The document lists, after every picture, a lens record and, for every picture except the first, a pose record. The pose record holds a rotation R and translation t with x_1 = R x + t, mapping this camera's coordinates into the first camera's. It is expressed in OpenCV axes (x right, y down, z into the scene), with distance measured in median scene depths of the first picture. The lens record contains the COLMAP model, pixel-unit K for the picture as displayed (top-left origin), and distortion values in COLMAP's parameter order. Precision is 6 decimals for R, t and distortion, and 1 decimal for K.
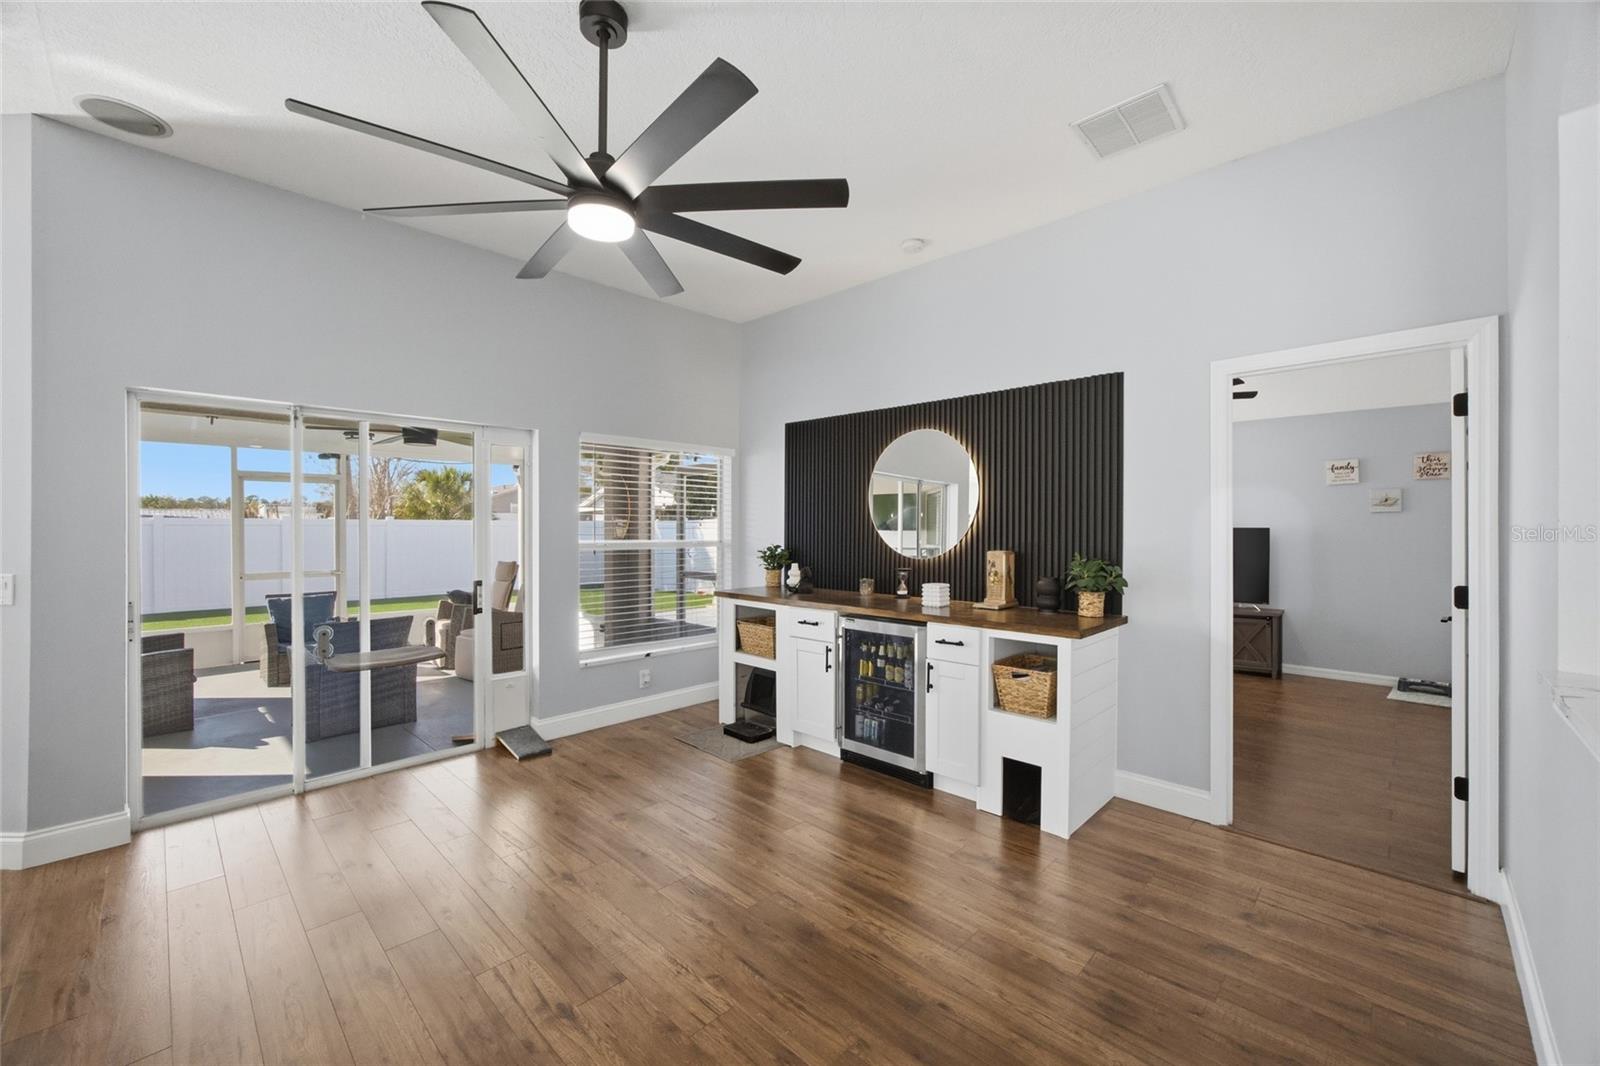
lens RADIAL K [[637.4, 0, 786.2], [0, 637.4, 532.1], [0, 0, 1]] dist [-0.001852, 0.003583]
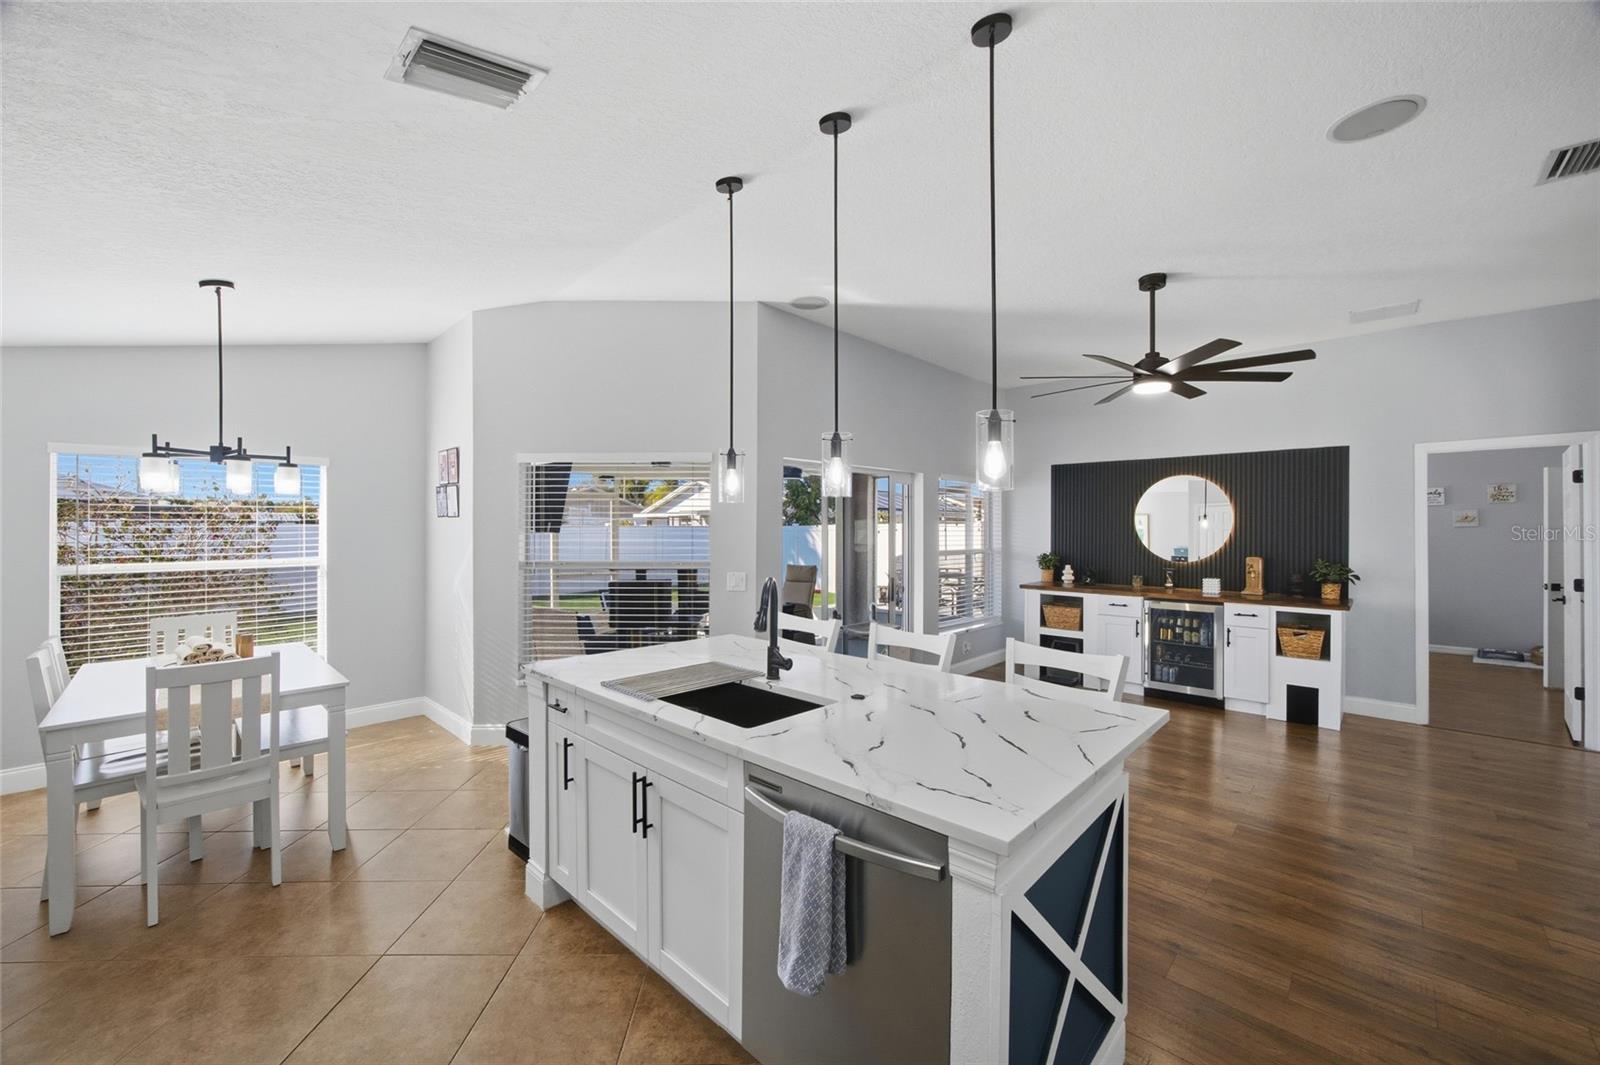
lens RADIAL K [[637.4, 0, 808.0], [0, 637.4, 522.0], [0, 0, 1]] dist [-0.001852, 0.003583]
pose [[0.999654, 0.002908, 0.026146, -0.780187], [-0.002601, 0.999927, -0.011768, -0.033996], [-0.026179, 0.011696, 0.999589, -0.506129]]
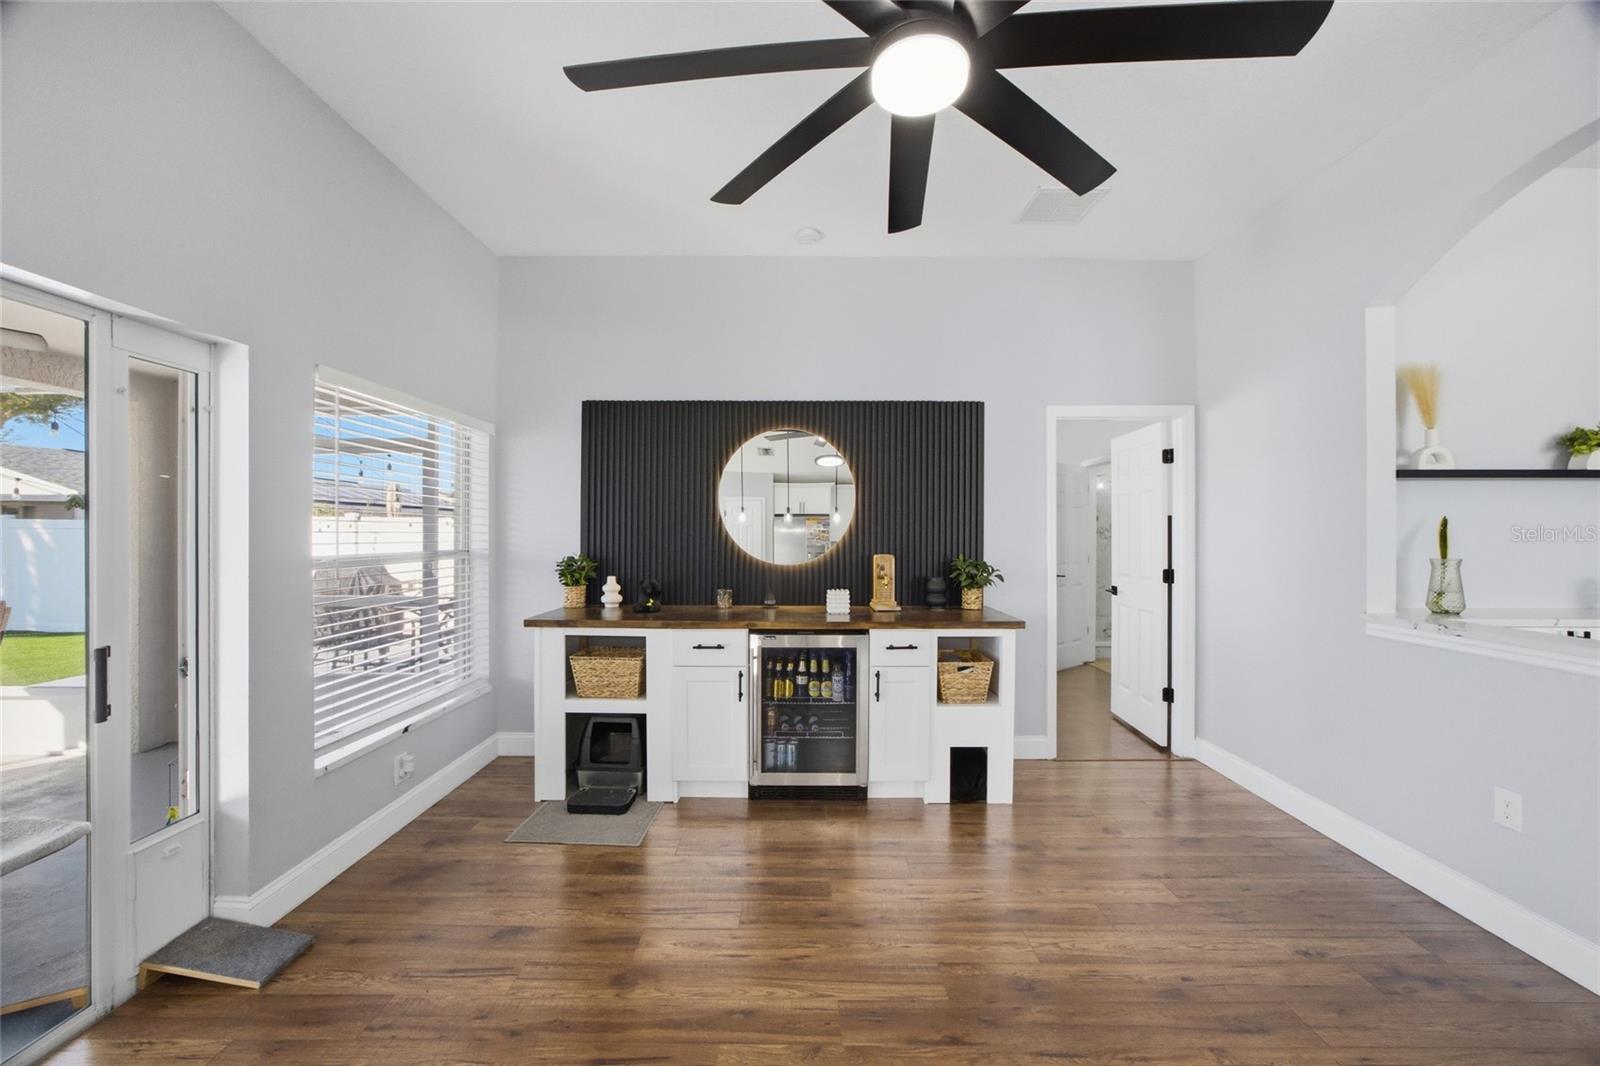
lens RADIAL K [[637.4, 0, 802.2], [0, 637.4, 533.7], [0, 0, 1]] dist [-0.001852, 0.003583]
pose [[0.714164, -0.006027, 0.699952, -0.491354], [0.001430, 0.999973, 0.007151, -0.011846], [-0.699977, -0.004106, 0.714154, 0.344792]]
